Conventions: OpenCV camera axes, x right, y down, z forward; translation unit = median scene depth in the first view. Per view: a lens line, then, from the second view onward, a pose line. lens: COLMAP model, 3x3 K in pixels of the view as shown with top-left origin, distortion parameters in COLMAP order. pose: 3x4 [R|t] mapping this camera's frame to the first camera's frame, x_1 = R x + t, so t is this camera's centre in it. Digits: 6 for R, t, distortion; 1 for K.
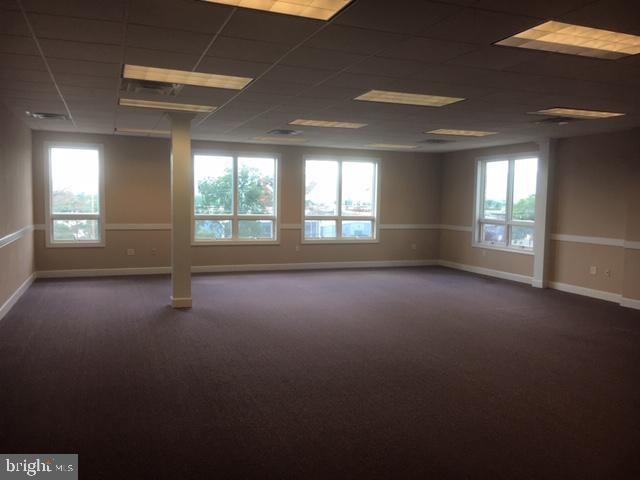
lens RADIAL K [[547.8, 0, 320.0], [0, 547.8, 240.0], [0, 0, 1]] dist [0.059728, -0.070447]
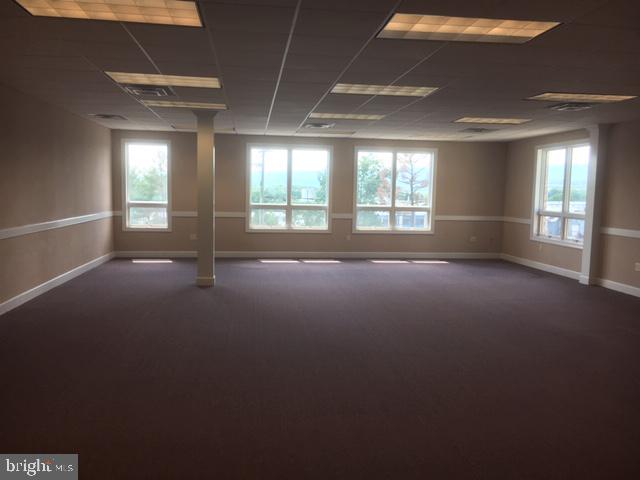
lens RADIAL K [[547.8, 0, 320.0], [0, 547.8, 240.0], [0, 0, 1]] dist [0.059728, -0.070447]
pose [[0.970705, 0.023264, -0.239144, 0.166308], [-0.020378, 0.999687, 0.014534, 0.006333], [0.239408, -0.009235, 0.970875, -0.017121]]
